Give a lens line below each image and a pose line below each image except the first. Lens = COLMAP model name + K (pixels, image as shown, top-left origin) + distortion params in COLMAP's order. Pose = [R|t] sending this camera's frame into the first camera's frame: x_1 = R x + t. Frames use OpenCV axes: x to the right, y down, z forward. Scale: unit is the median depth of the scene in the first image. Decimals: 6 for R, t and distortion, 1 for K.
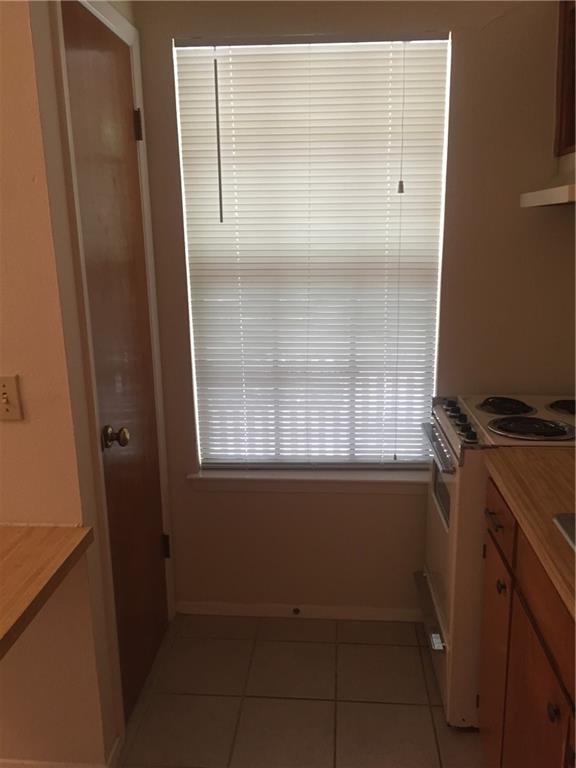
lens RADIAL K [[653.6, 0, 289.8], [0, 653.6, 386.7], [0, 0, 1]] dist [0.046615, -0.019534]
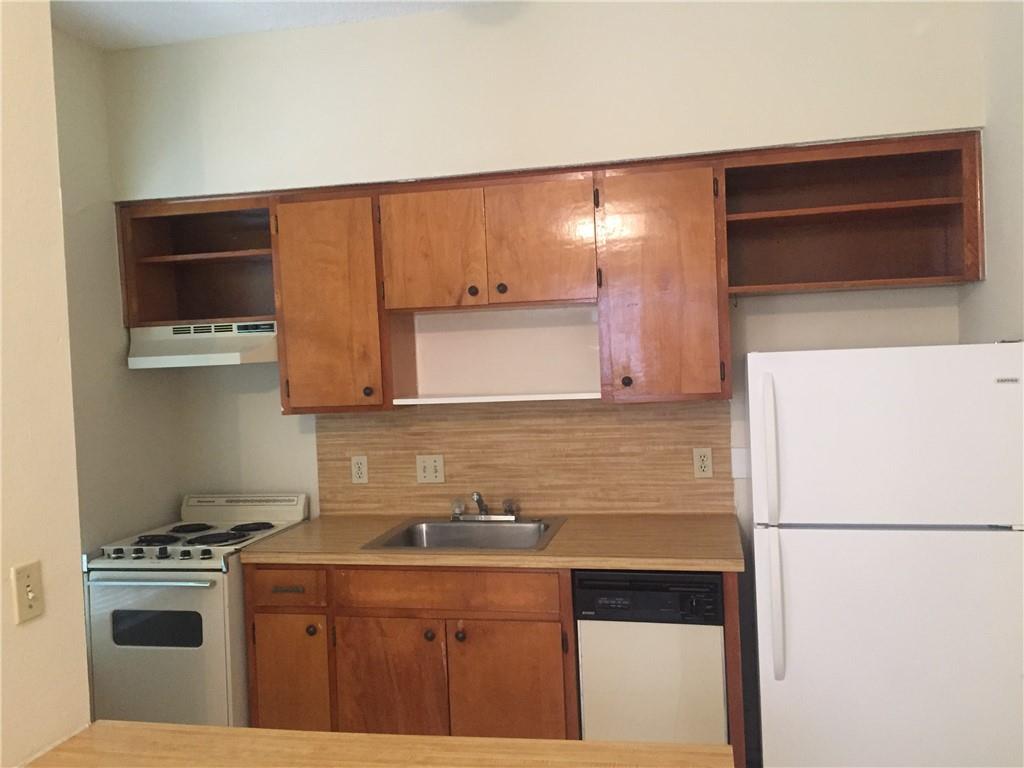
lens RADIAL K [[871.5, 0, 511.6], [0, 871.5, 382.1], [0, 0, 1]] dist [0.046615, -0.019534]
pose [[0.146570, -0.018540, 0.989027, -1.026322], [0.269122, 0.962859, -0.021833, -0.034105], [-0.951888, 0.269369, 0.146116, 0.138596]]
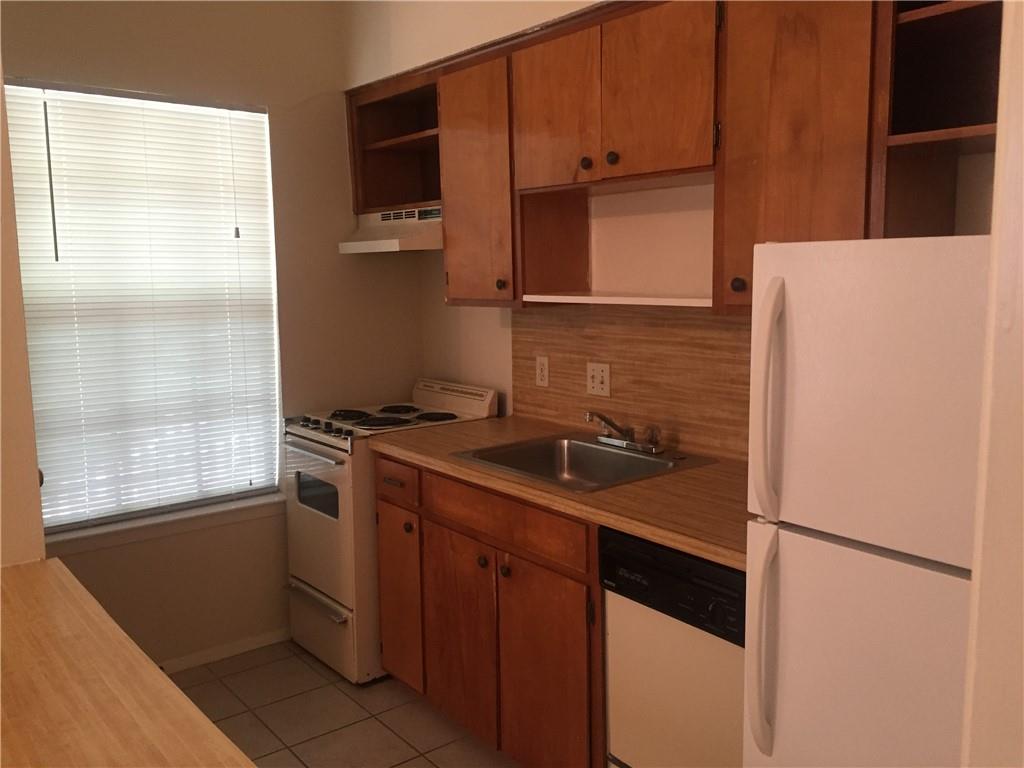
lens RADIAL K [[871.5, 0, 514.4], [0, 871.5, 385.4], [0, 0, 1]] dist [0.046615, -0.019534]
pose [[0.743086, -0.083932, 0.663911, -0.484742], [0.159039, 0.985828, -0.053377, 0.104671], [-0.650023, 0.145252, 0.745904, -0.373934]]
